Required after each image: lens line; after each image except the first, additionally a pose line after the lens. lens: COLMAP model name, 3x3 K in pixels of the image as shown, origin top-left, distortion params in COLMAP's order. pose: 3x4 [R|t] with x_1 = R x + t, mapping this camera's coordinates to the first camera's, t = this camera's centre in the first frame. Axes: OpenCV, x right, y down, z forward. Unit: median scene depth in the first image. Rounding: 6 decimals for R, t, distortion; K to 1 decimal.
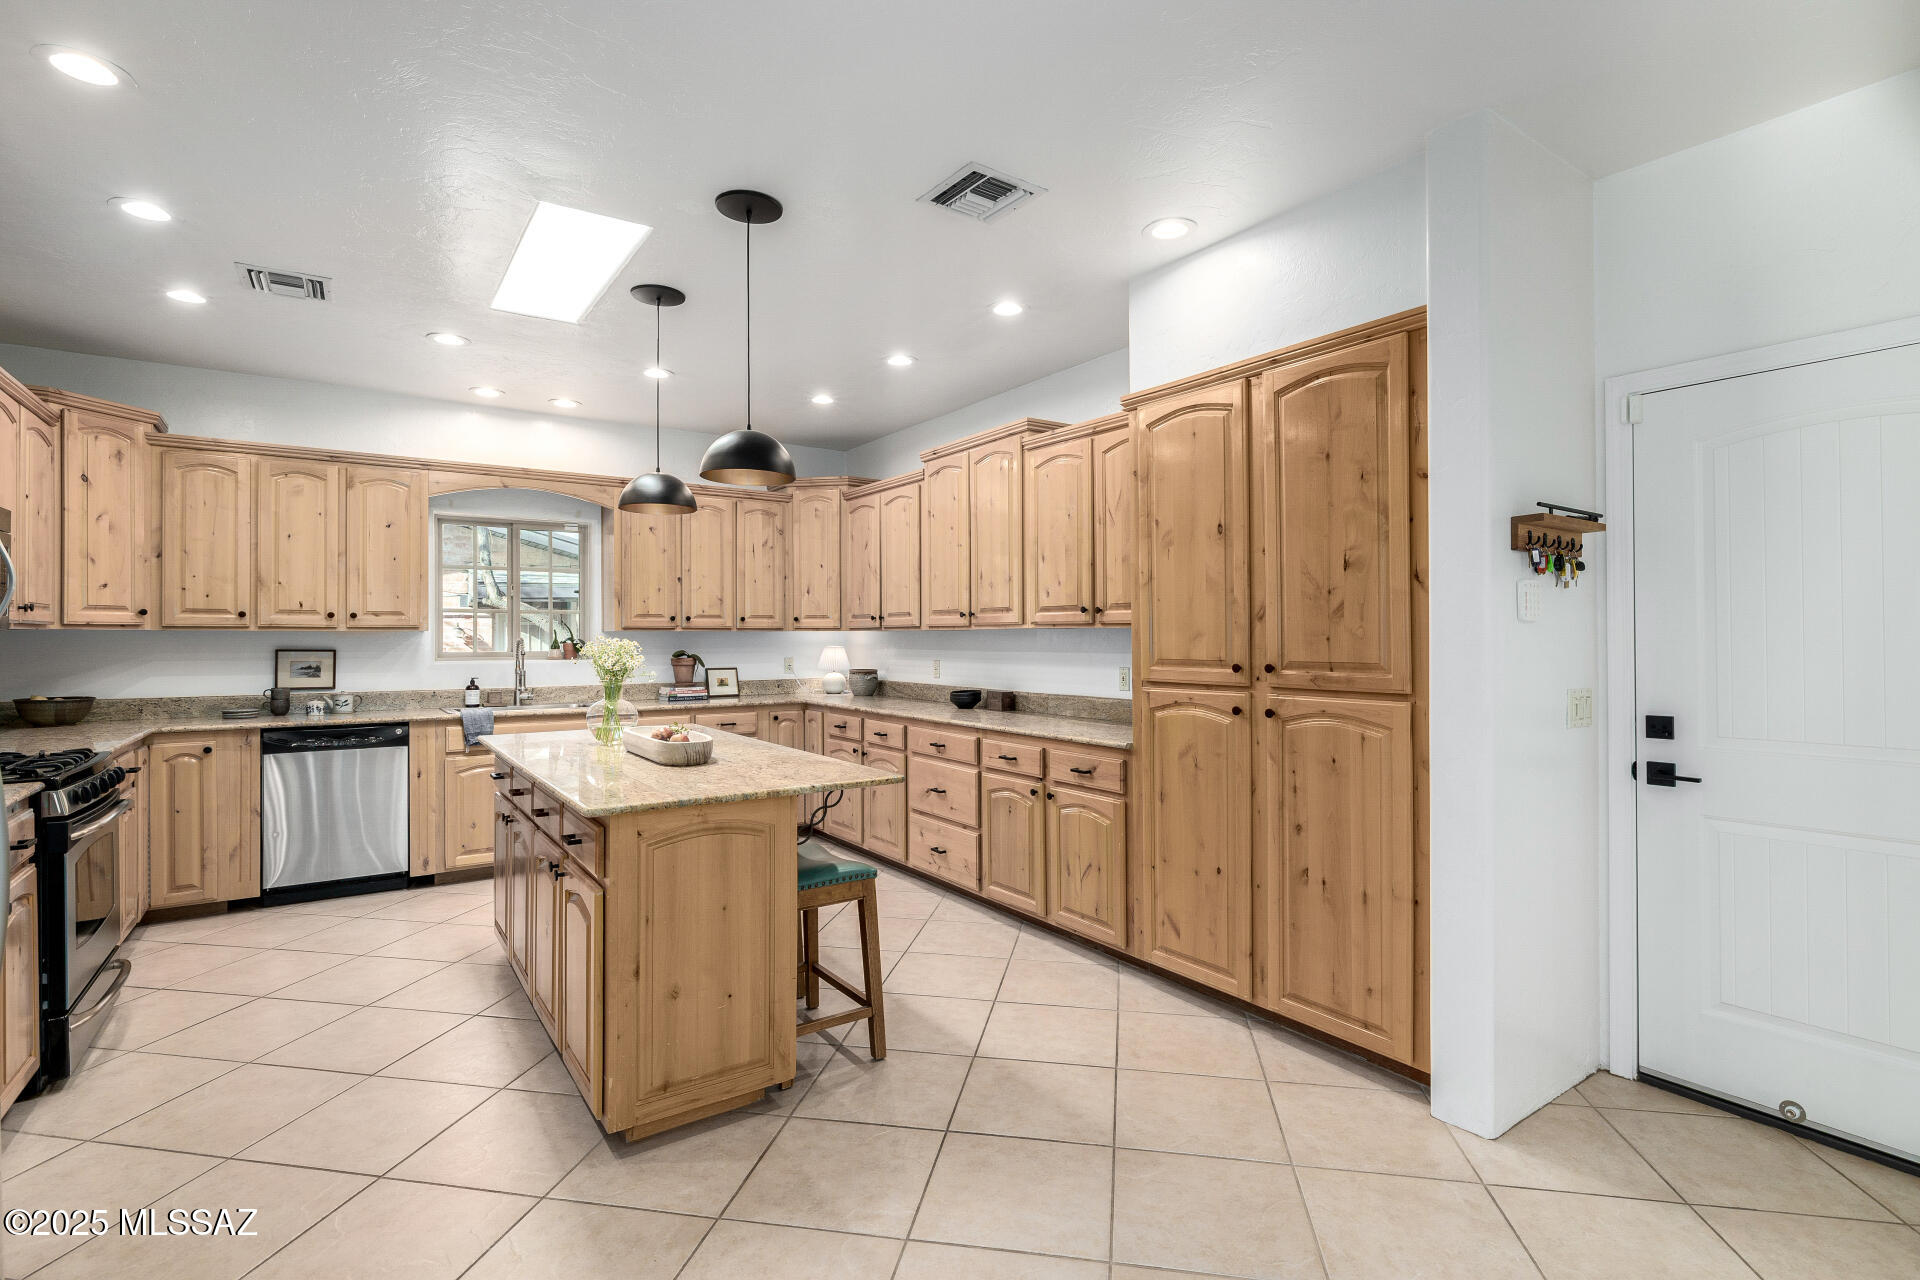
lens RADIAL K [[909.7, 0, 964.6], [0, 909.7, 633.7], [0, 0, 1]] dist [-0.003284, 0.003124]
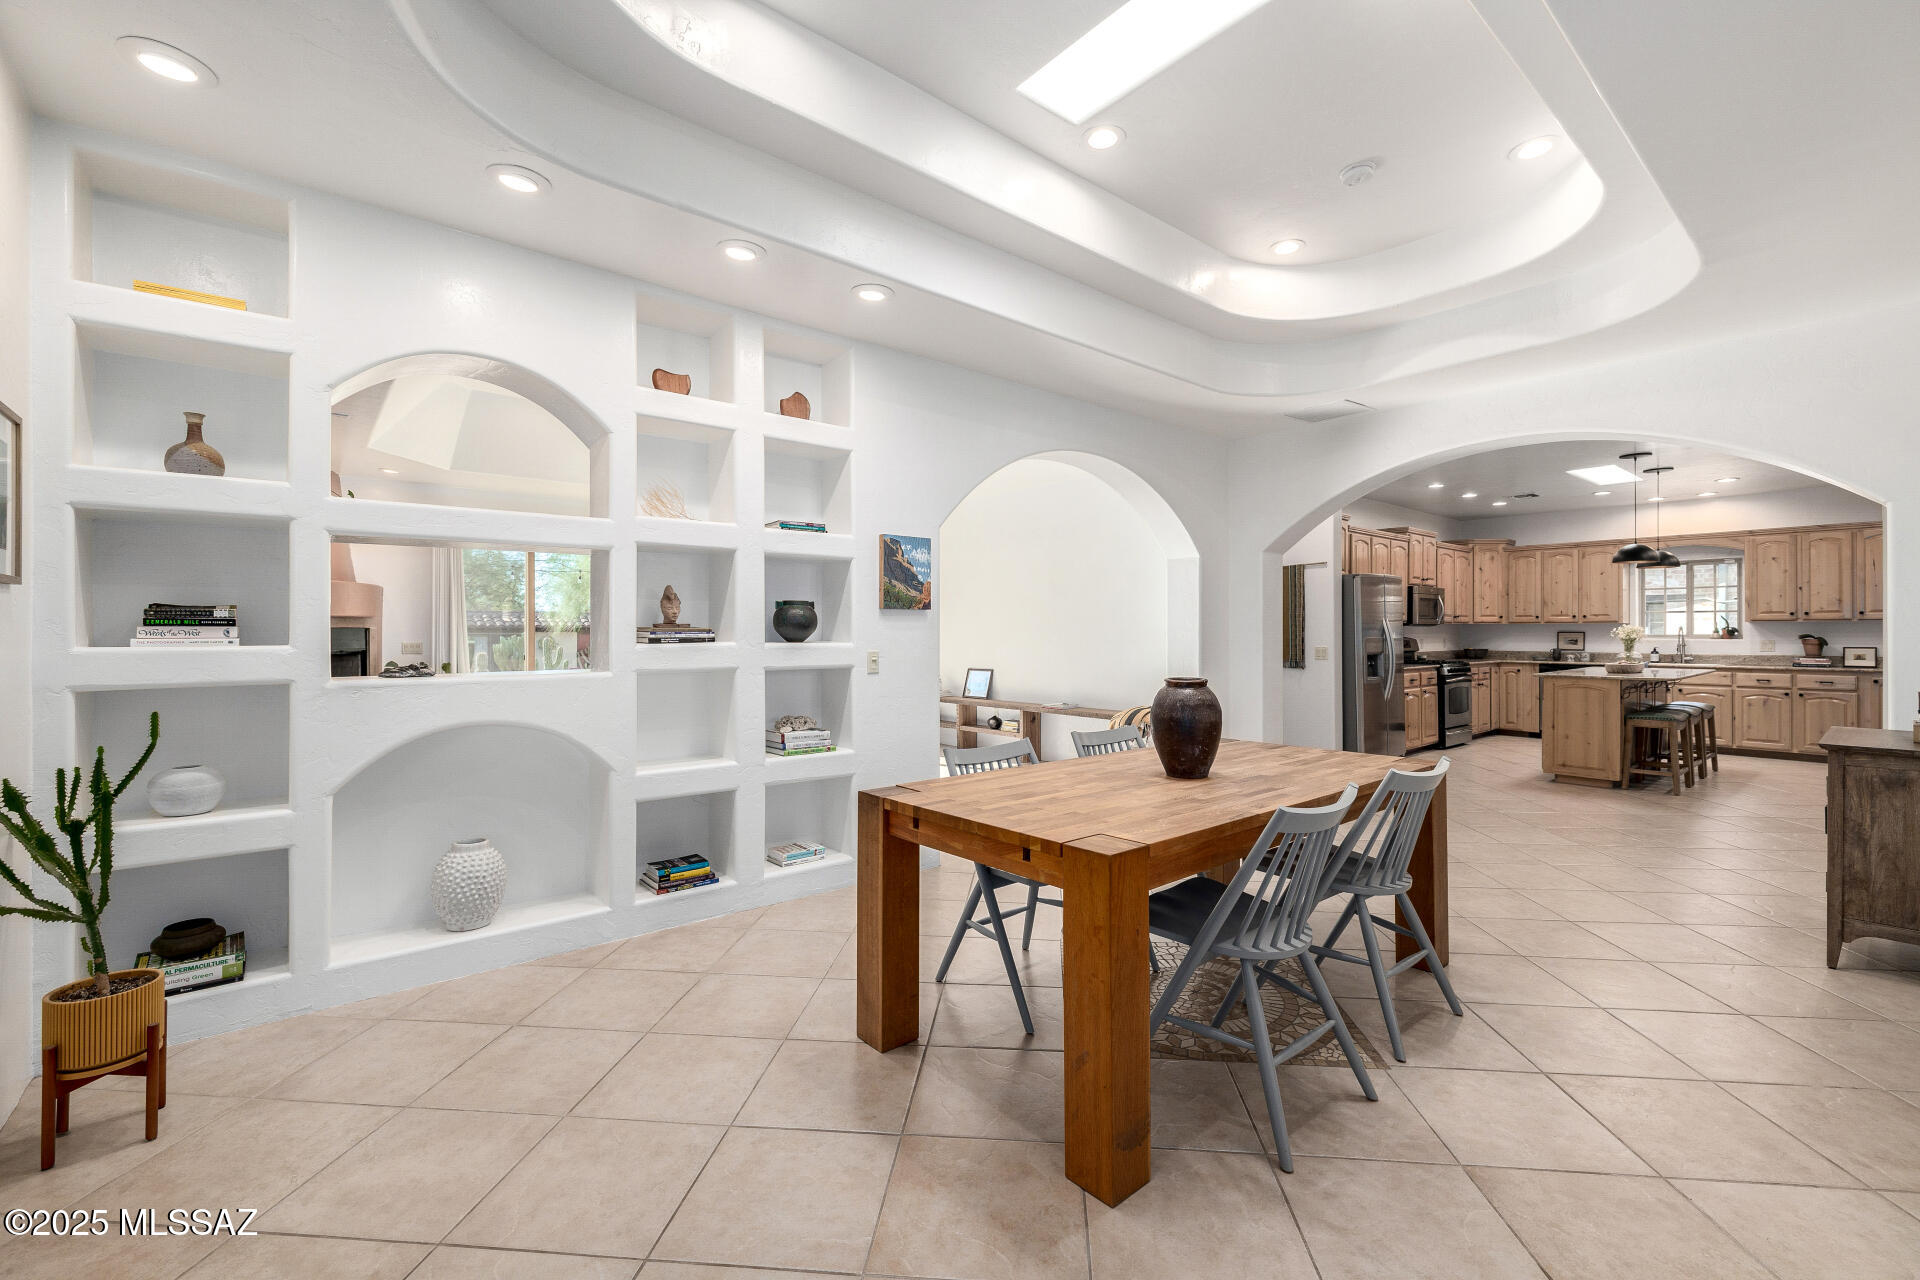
lens RADIAL K [[816.6, 0, 962.9], [0, 816.6, 632.4], [0, 0, 1]] dist [0.004928, -0.000824]
pose [[0.091526, 0.001757, -0.995801, 1.282089], [0.003846, 0.999990, 0.002118, 0.009845], [0.995795, -0.004024, 0.091519, -0.746706]]
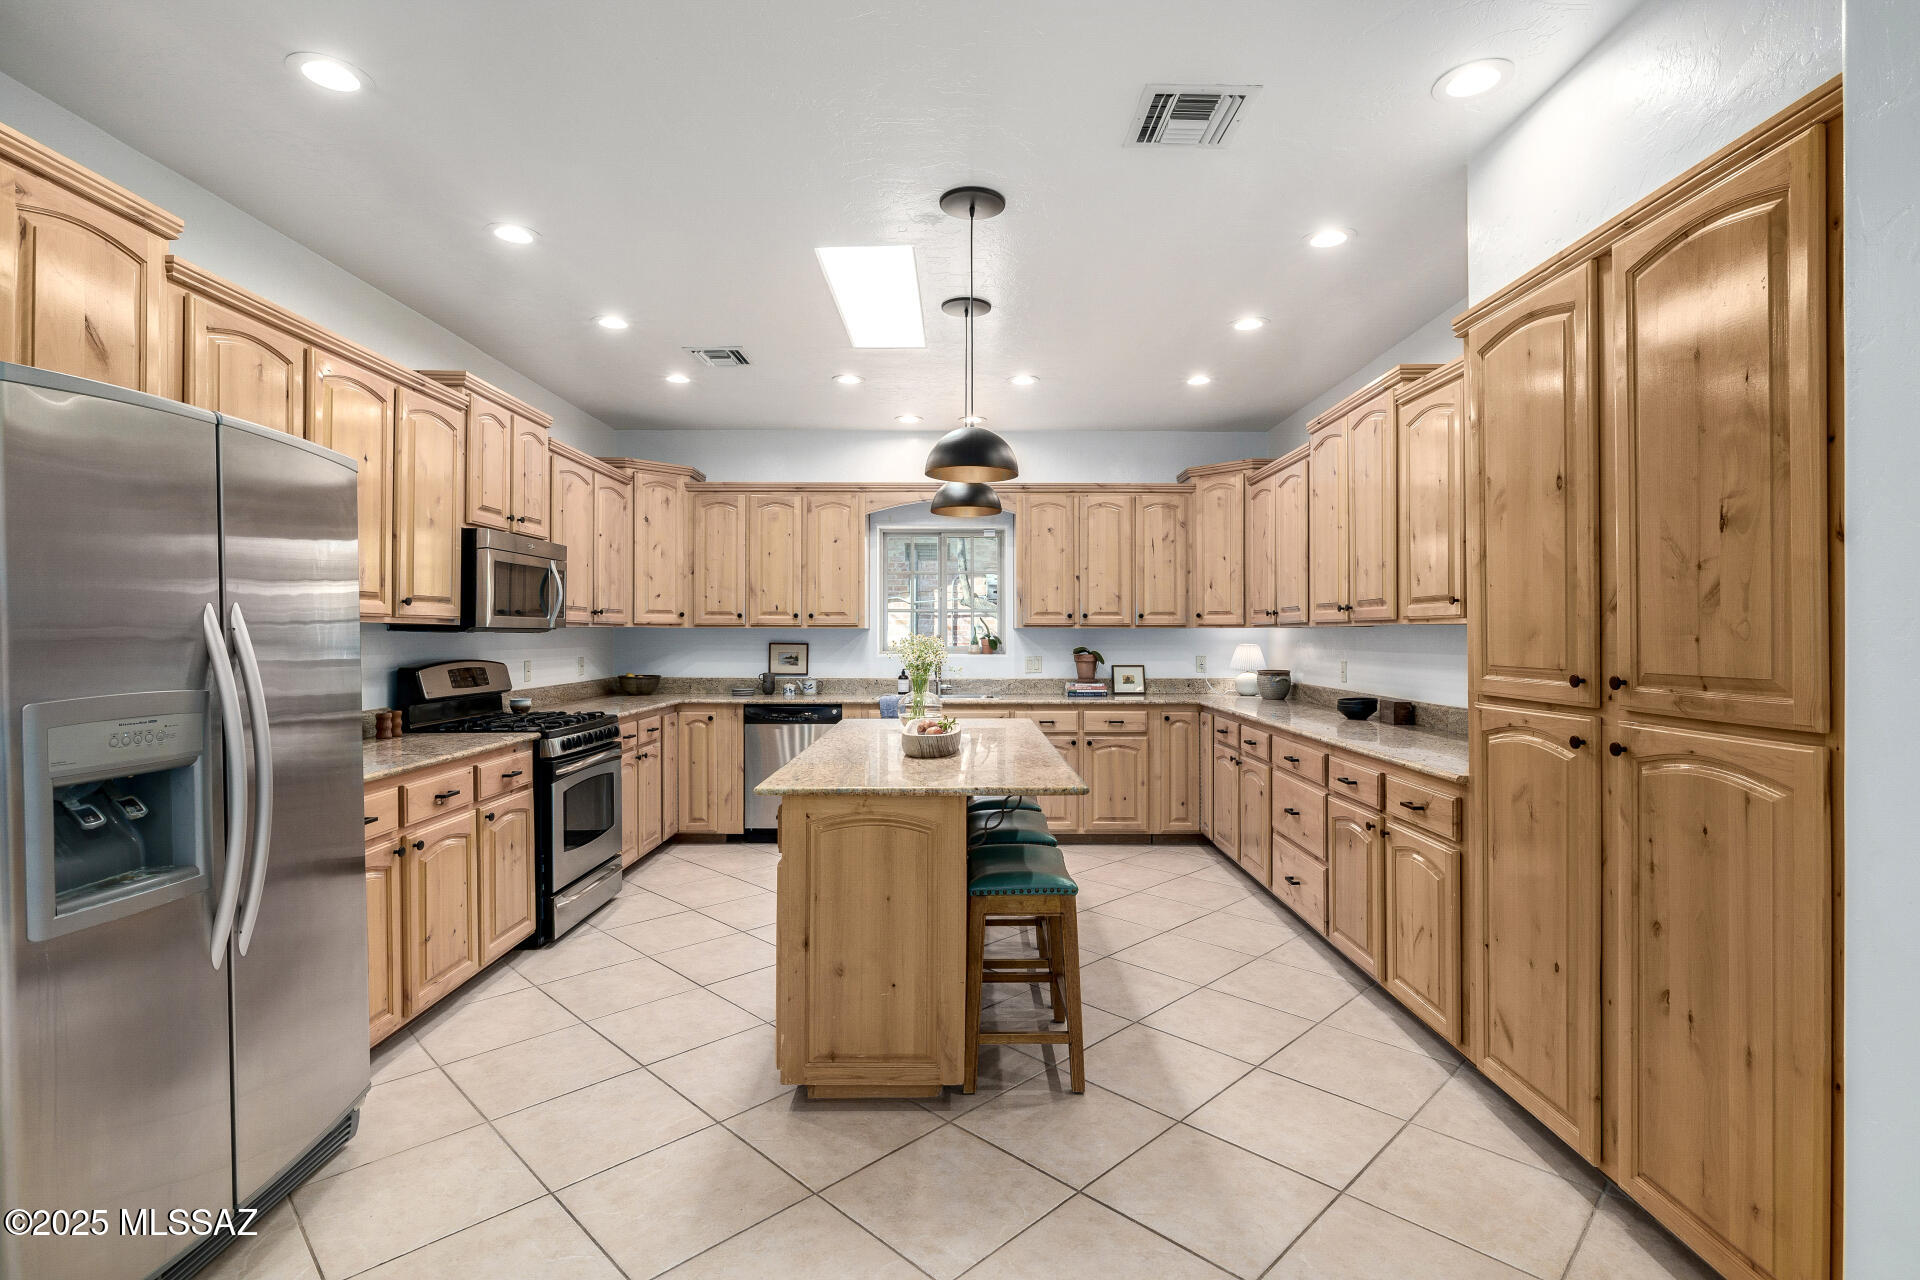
lens RADIAL K [[909.7, 0, 966.4], [0, 909.7, 633.6], [0, 0, 1]] dist [-0.003284, 0.003124]
pose [[0.823518, 0.002619, -0.567284, 0.220524], [-0.000847, 0.999994, 0.003387, -0.000102], [0.567289, -0.002309, 0.823515, 0.117381]]
